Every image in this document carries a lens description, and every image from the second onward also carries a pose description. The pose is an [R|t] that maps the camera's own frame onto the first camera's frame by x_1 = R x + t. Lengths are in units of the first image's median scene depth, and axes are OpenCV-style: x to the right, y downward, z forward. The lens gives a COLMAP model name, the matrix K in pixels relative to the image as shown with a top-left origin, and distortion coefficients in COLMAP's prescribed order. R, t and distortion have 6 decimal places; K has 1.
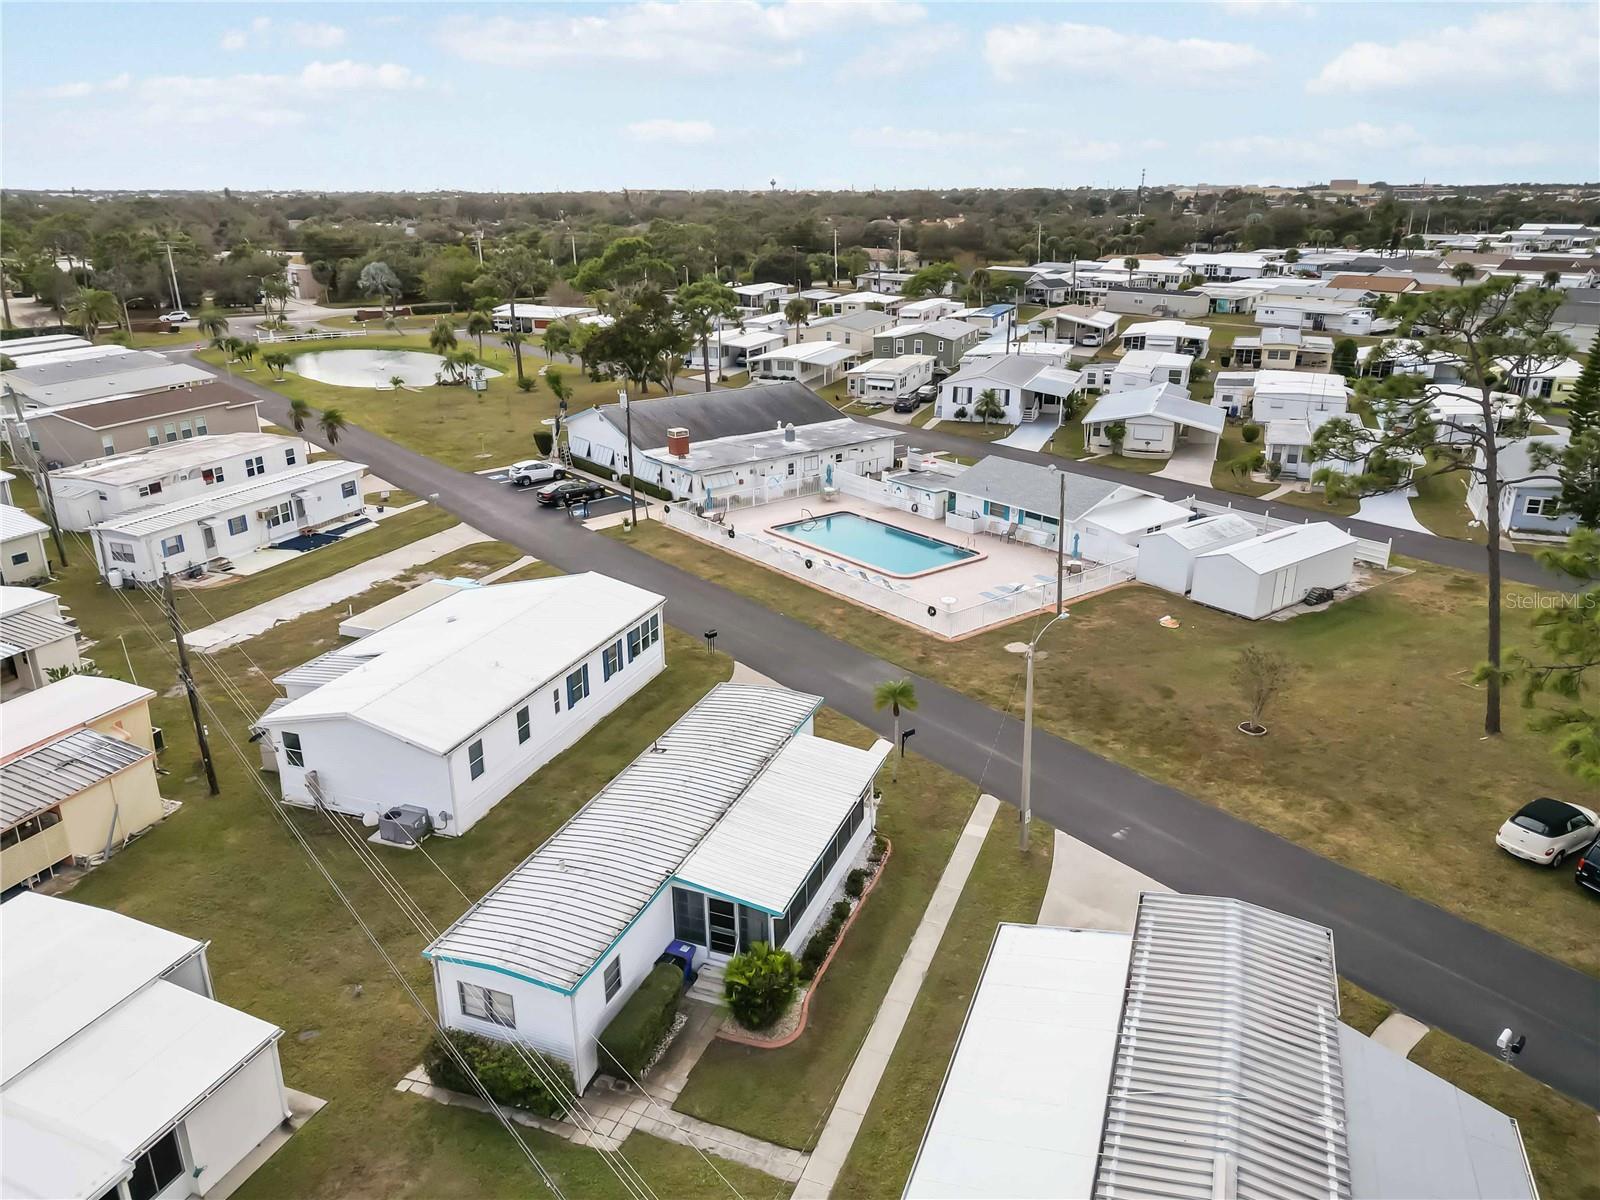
lens RADIAL K [[1130.1, 0, 804.8], [0, 1130.1, 572.5], [0, 0, 1]] dist [0.091709, -0.119363]
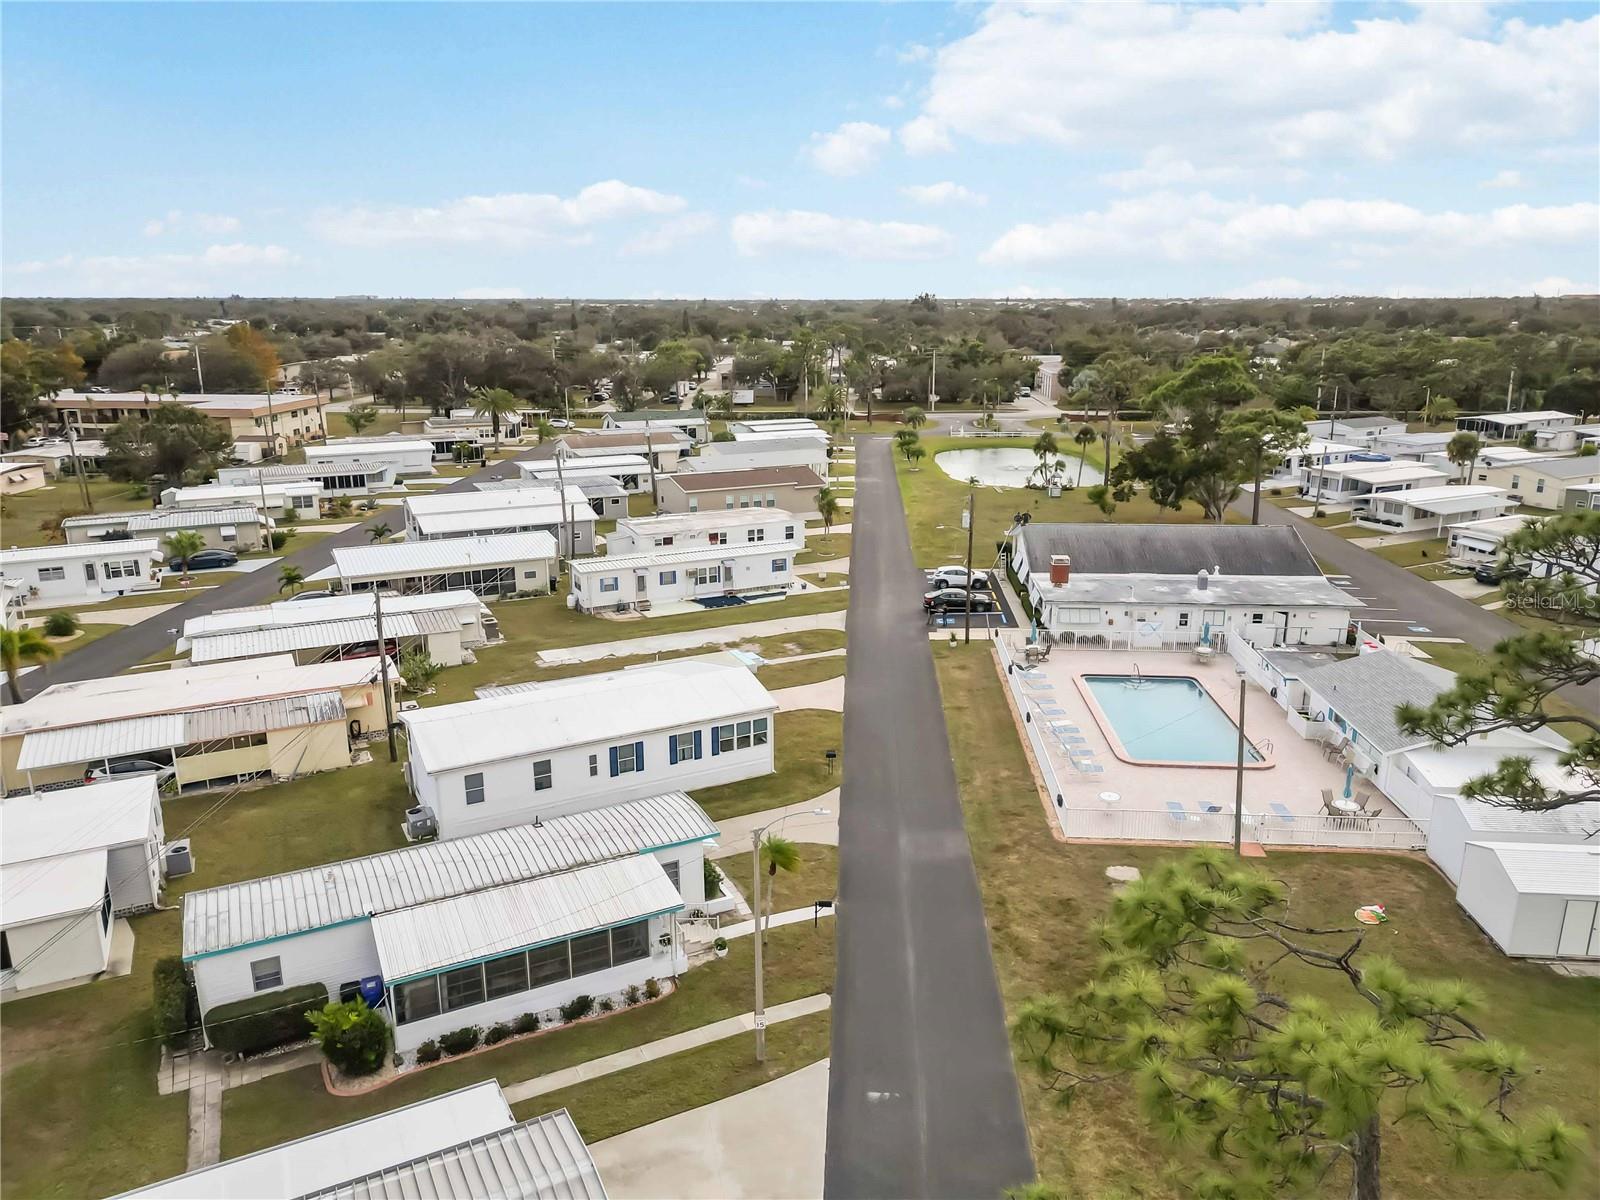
lens RADIAL K [[1108.6, 0, 800.0], [0, 1108.6, 600.0], [0, 0, 1]] dist [0.074198, -0.072797]
pose [[0.739821, 0.176669, -0.649194, 0.398119], [-0.214199, 0.976550, 0.021653, -0.073730], [0.637796, 0.123038, 0.760315, 0.170483]]
